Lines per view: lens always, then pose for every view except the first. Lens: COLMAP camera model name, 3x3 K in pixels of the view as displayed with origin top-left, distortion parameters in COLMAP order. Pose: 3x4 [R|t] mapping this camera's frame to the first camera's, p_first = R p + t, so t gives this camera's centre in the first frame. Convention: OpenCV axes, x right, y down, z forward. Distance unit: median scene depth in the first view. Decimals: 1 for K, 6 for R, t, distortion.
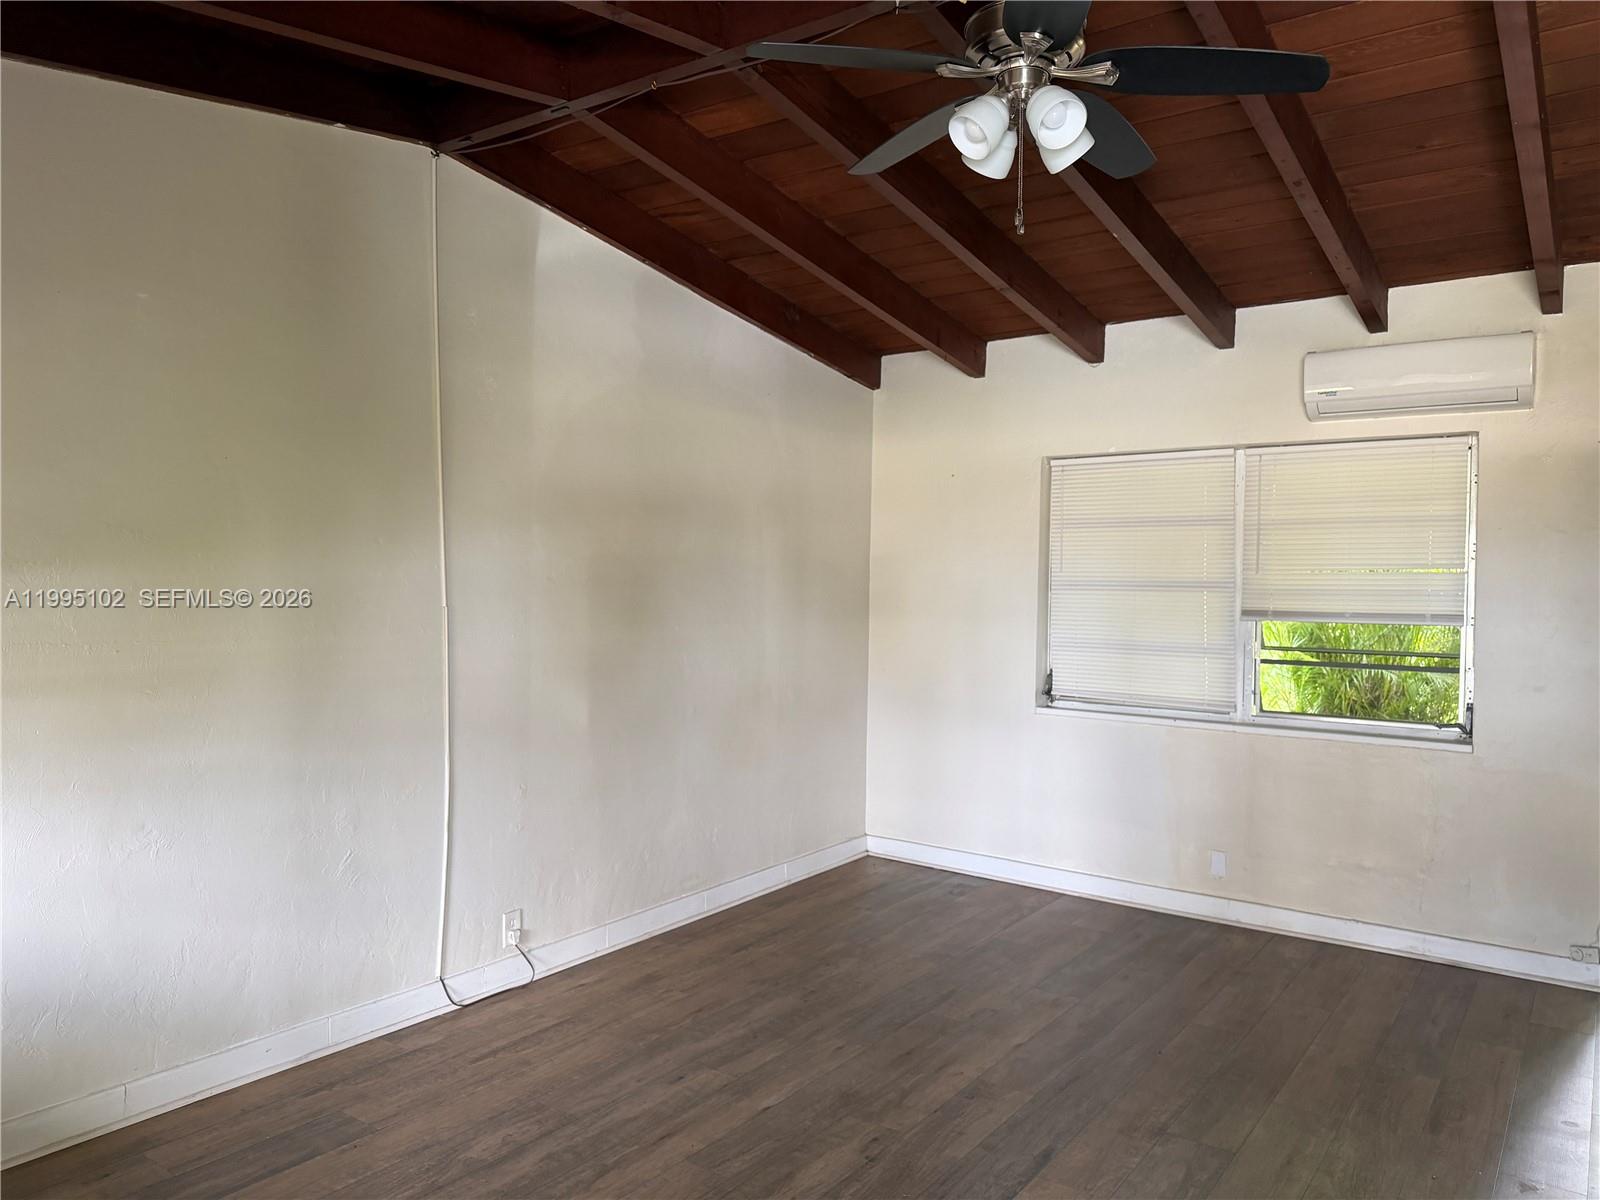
lens RADIAL K [[1134.4, 0, 804.3], [0, 1134.4, 596.3], [0, 0, 1]] dist [0.027896, -0.031777]
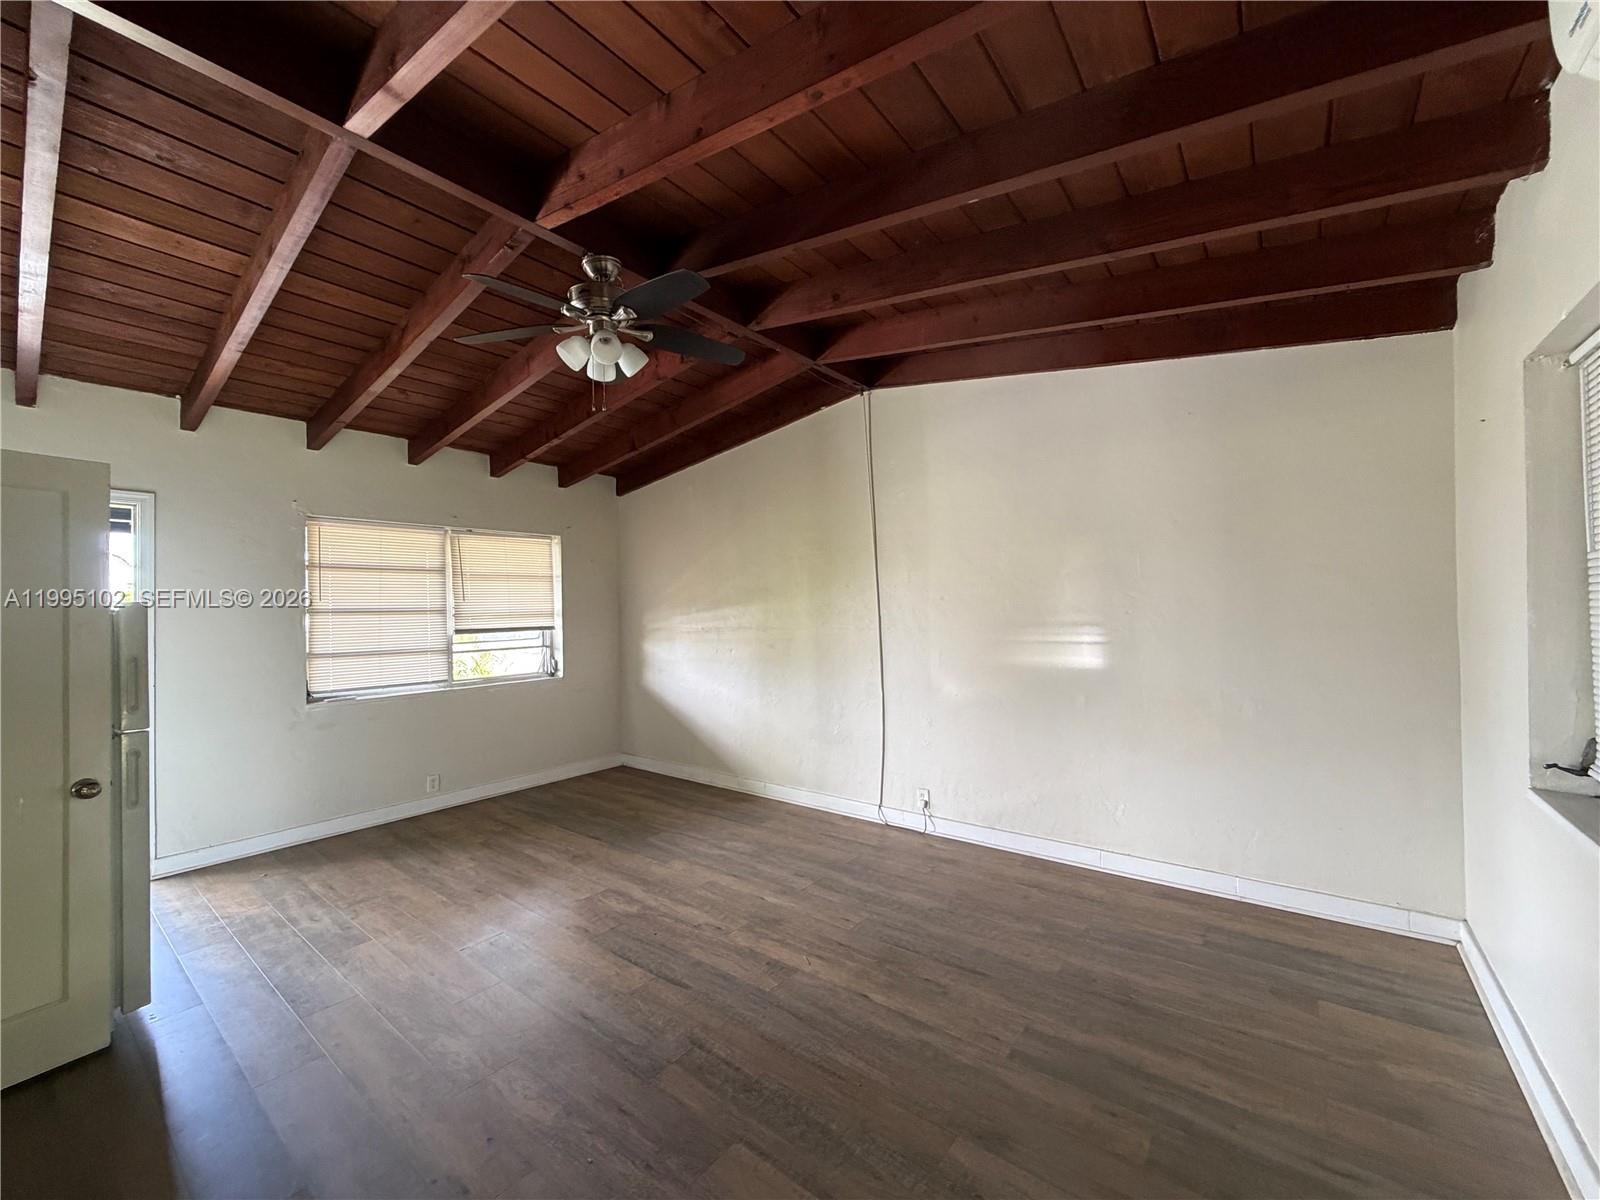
lens RADIAL K [[640.0, 0, 799.4], [0, 640.0, 608.1], [0, 0, 1]] dist [-0.001632, 0.000086]
pose [[-0.048490, -0.010321, -0.998770, 0.796171], [0.008616, 0.999905, -0.010751, 0.003749], [0.998787, -0.009127, -0.048396, 0.910709]]
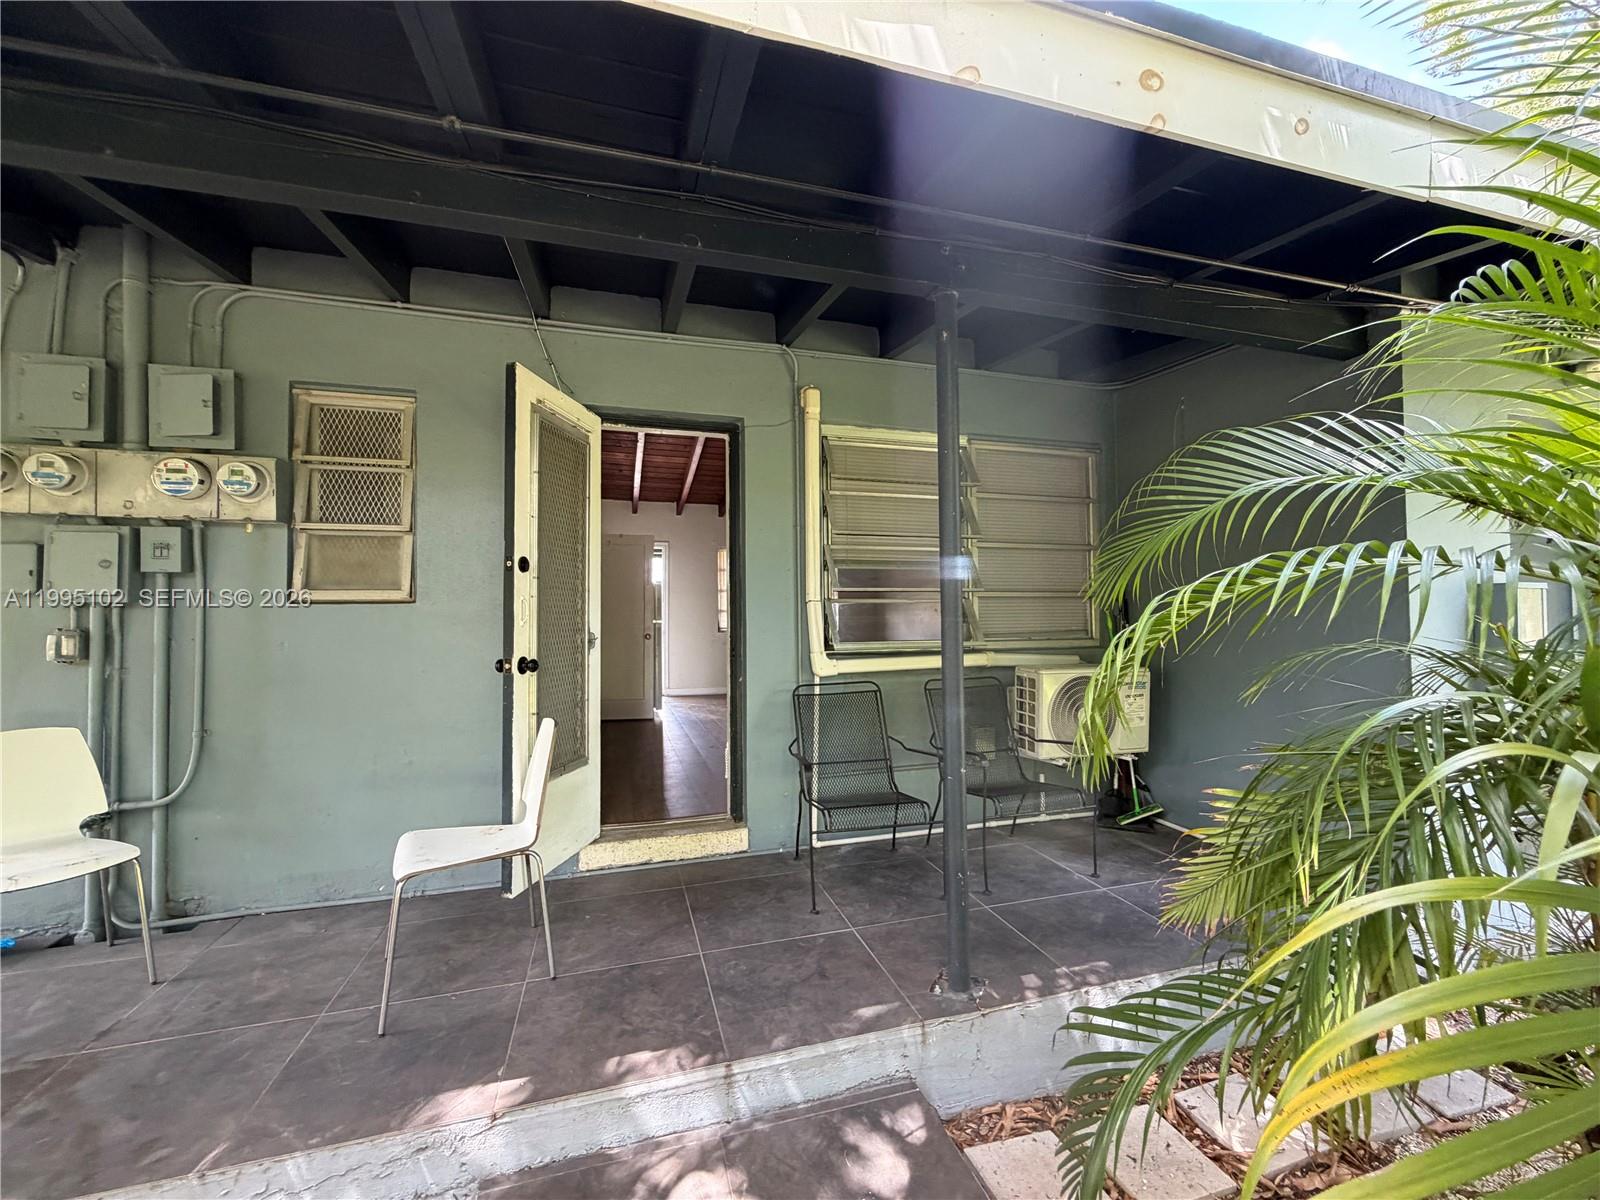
lens RADIAL K [[640.0, 0, 798.6], [0, 640.0, 603.9], [0, 0, 1]] dist [-0.001632, 0.000086]
pose [[-0.620143, -0.021984, -0.784180, 1.167199], [-0.008418, 0.999736, -0.021371, 0.054580], [0.784443, -0.006652, -0.620165, 1.389609]]
